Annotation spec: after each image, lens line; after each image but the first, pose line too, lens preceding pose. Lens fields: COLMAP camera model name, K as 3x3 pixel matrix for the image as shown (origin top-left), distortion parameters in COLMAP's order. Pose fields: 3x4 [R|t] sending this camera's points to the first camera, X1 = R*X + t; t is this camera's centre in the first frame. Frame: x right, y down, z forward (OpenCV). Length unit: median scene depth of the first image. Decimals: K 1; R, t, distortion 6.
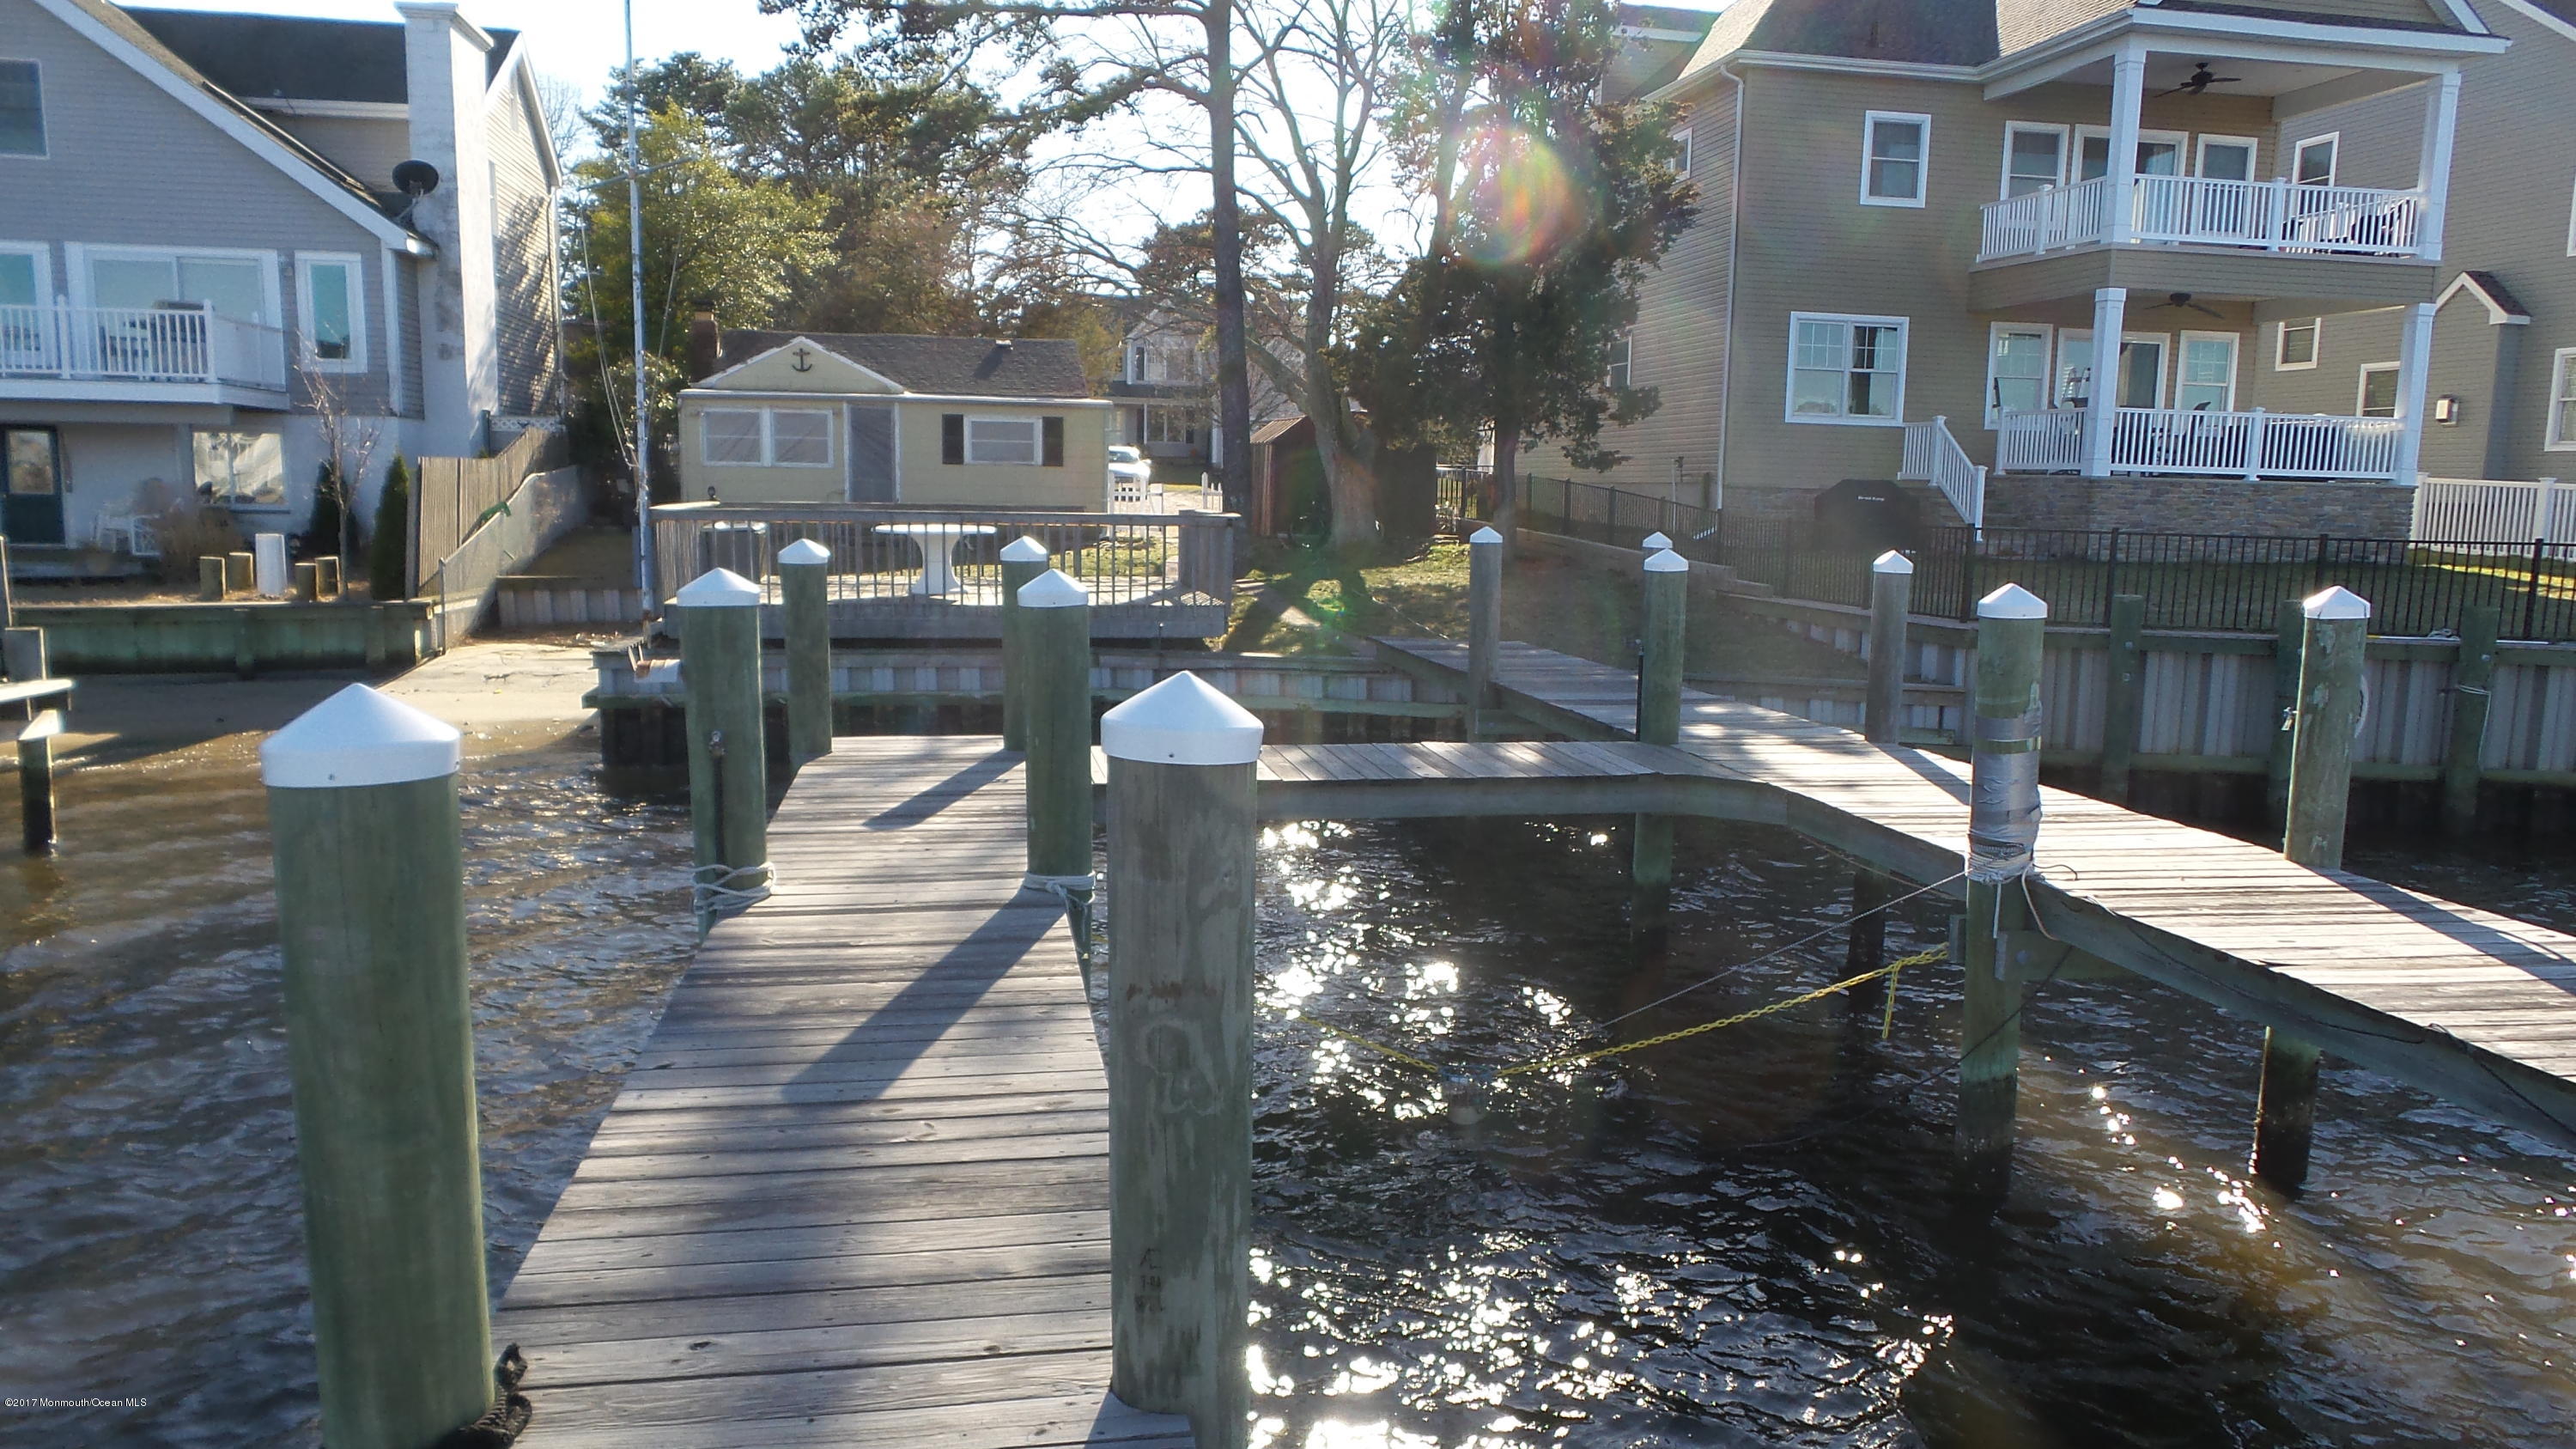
lens RADIAL K [[1697.8, 0, 1288.0], [0, 1697.8, 724.5], [0, 0, 1]] dist [-0.088475, 0.000452]
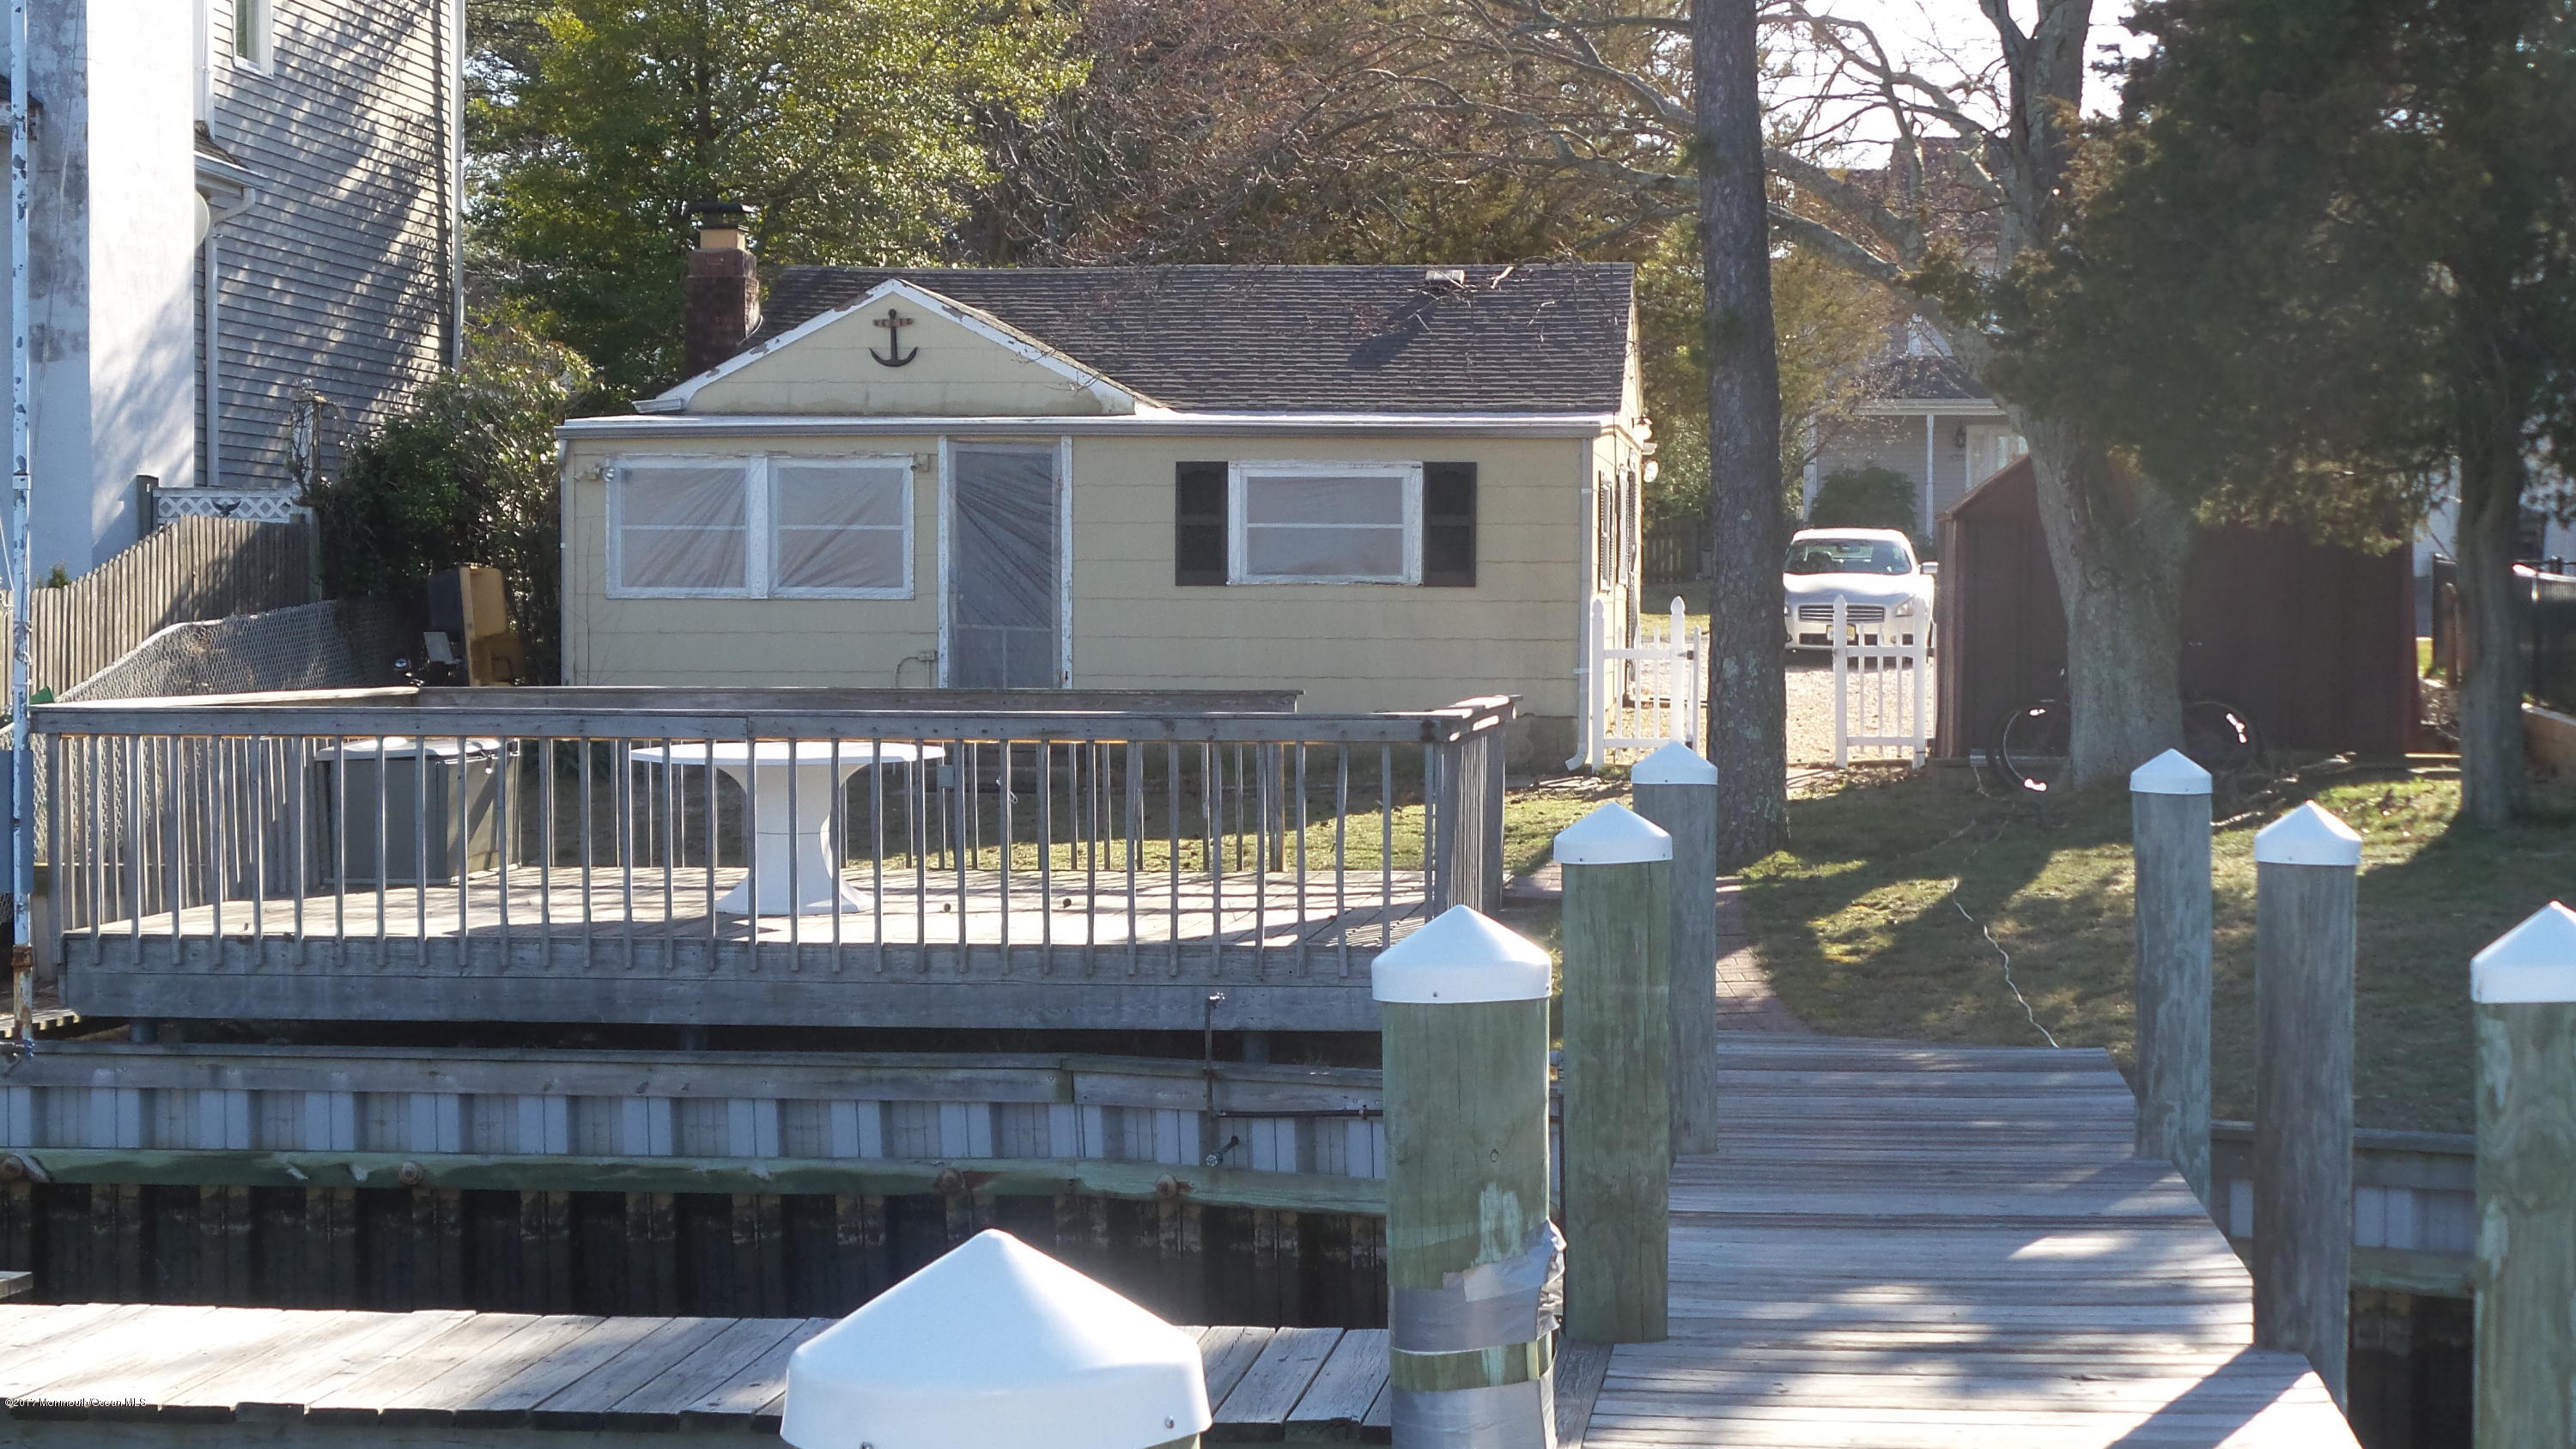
lens RADIAL K [[4398.4, 0, 1288.0], [0, 4398.4, 724.5], [0, 0, 1]] dist [-0.159496, 0.087324]
pose [[0.951442, -0.011041, -0.307629, 0.160267], [-0.025255, 0.993188, -0.113753, -0.004668], [0.306789, 0.115999, 0.944682, 0.034893]]
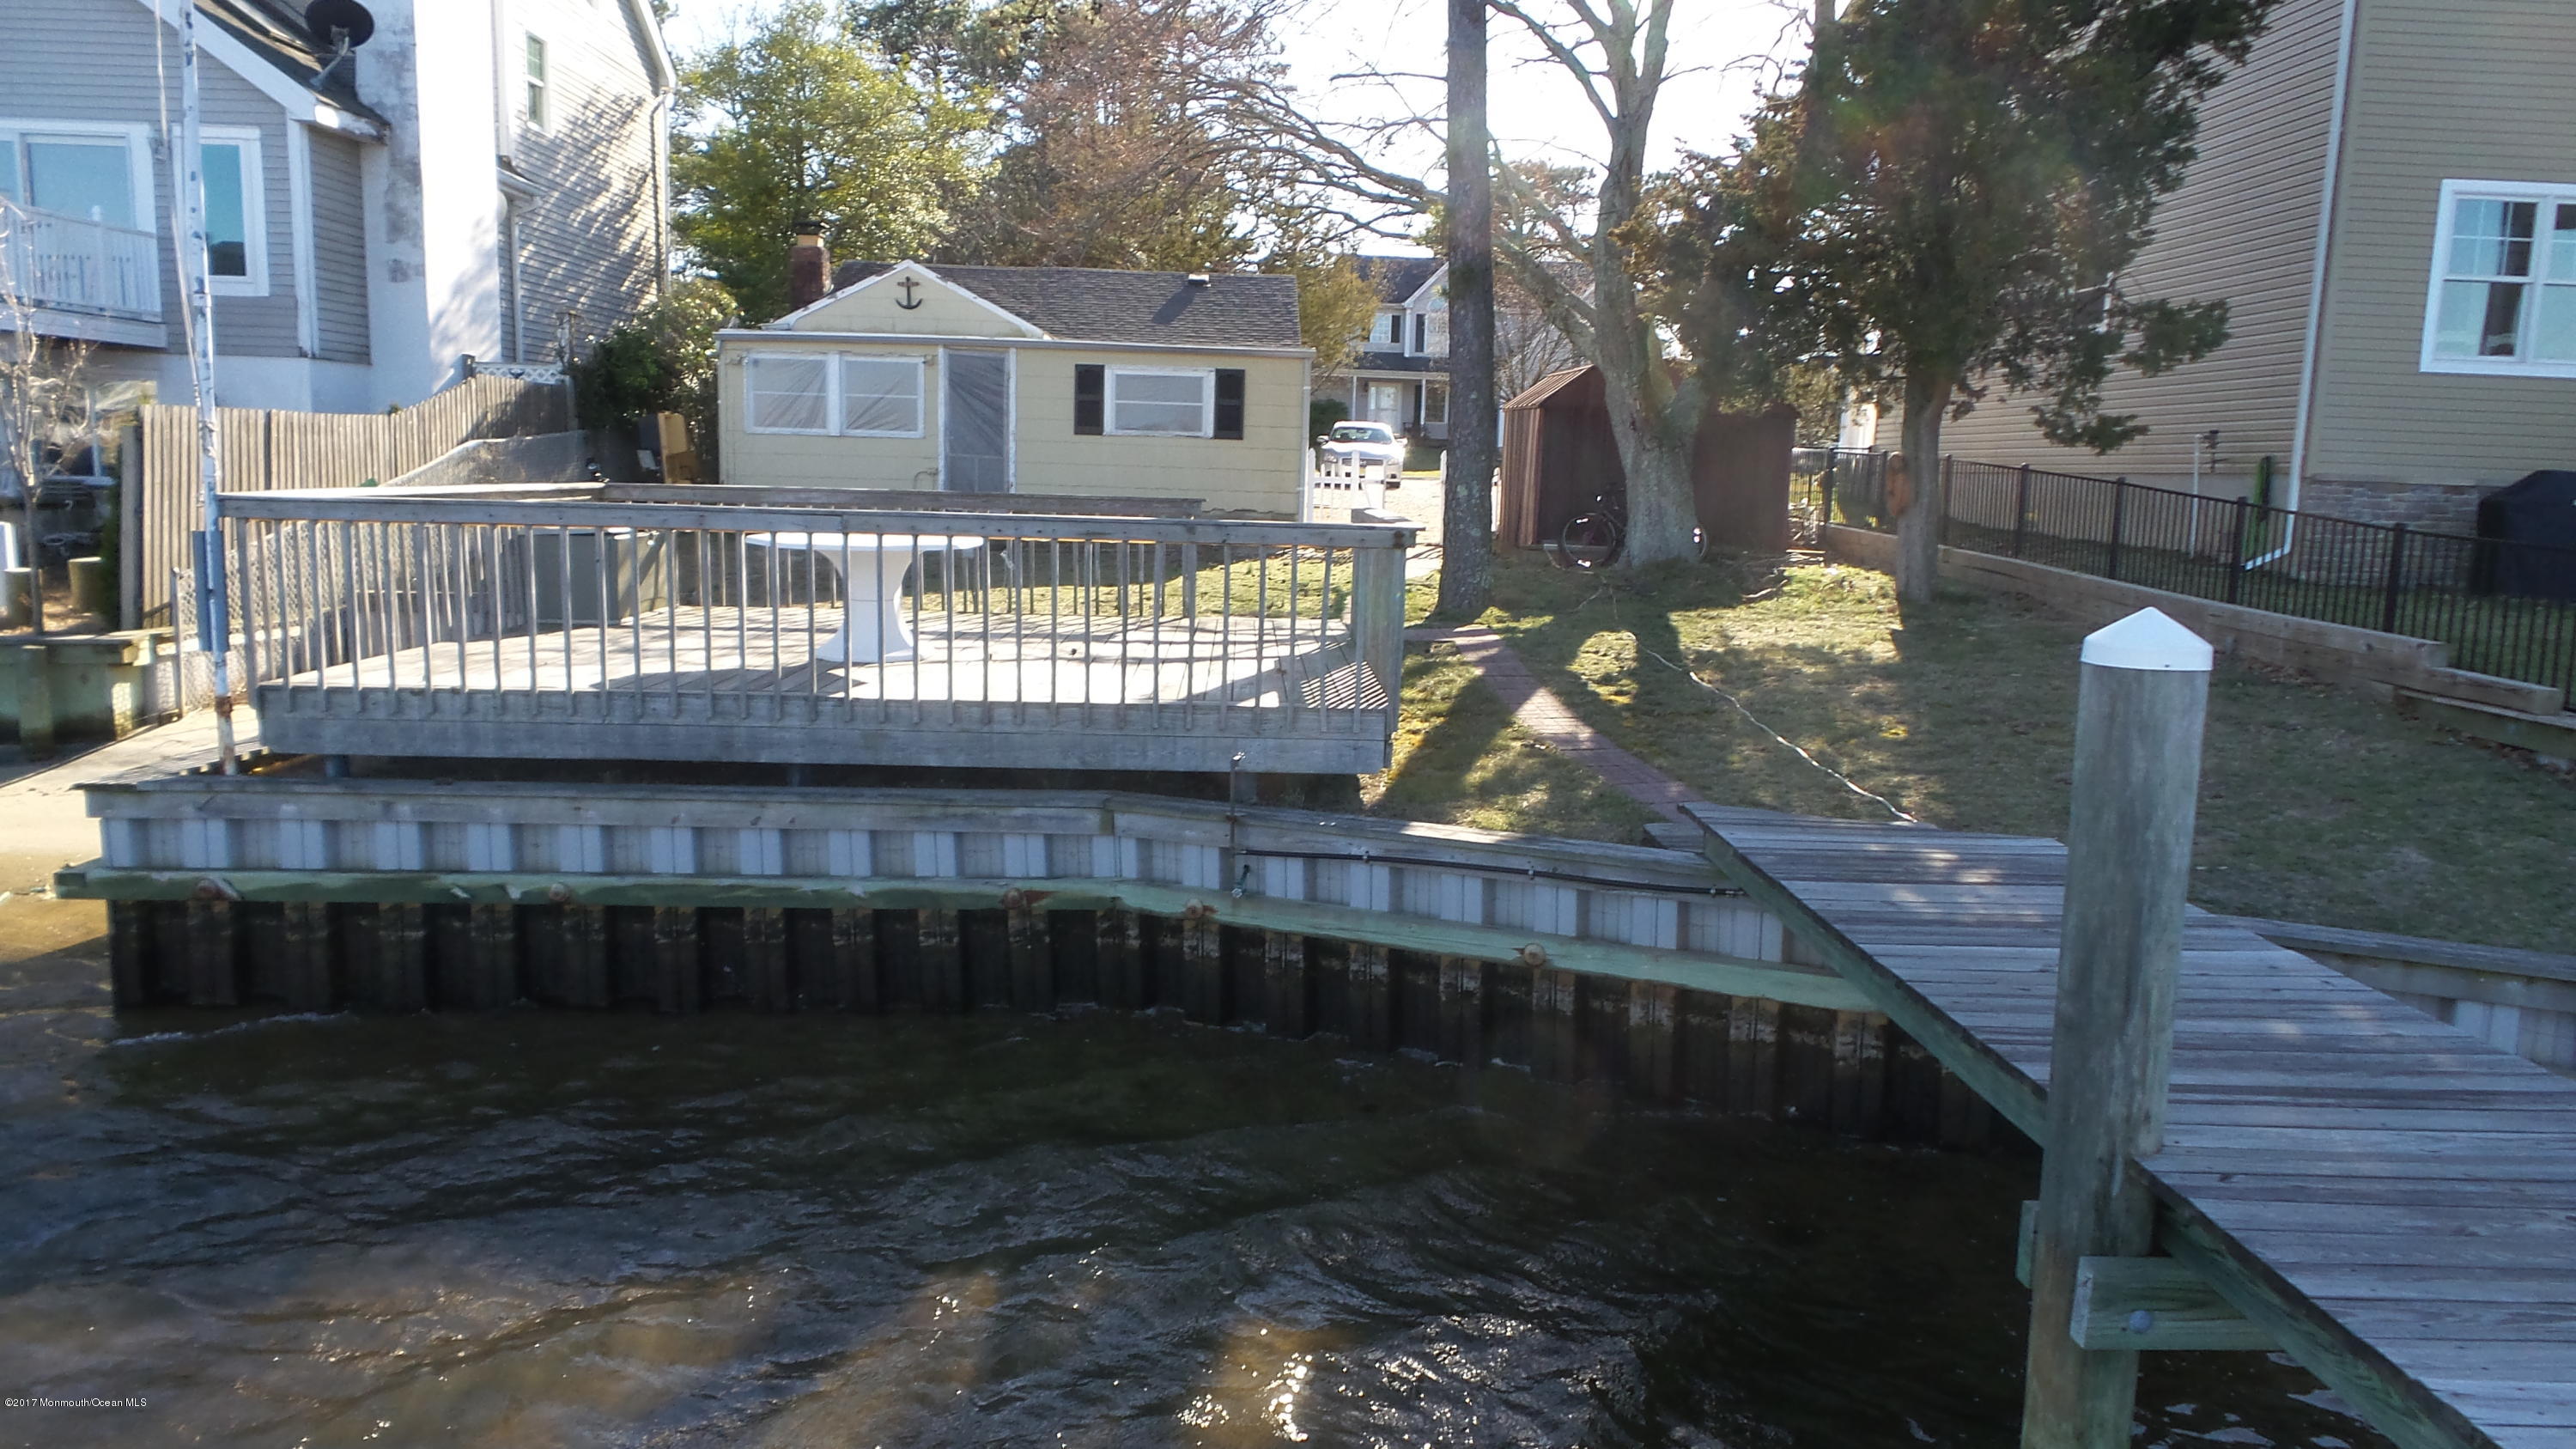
lens RADIAL K [[1735.7, 0, 1287.0], [0, 1735.7, 742.2], [0, 0, 1]] dist [-0.046532, 0.002147]
pose [[0.984896, 0.036149, -0.169330, 0.013122], [-0.033800, 0.999288, 0.016740, -0.046045], [0.169815, -0.010764, 0.985417, 0.339306]]
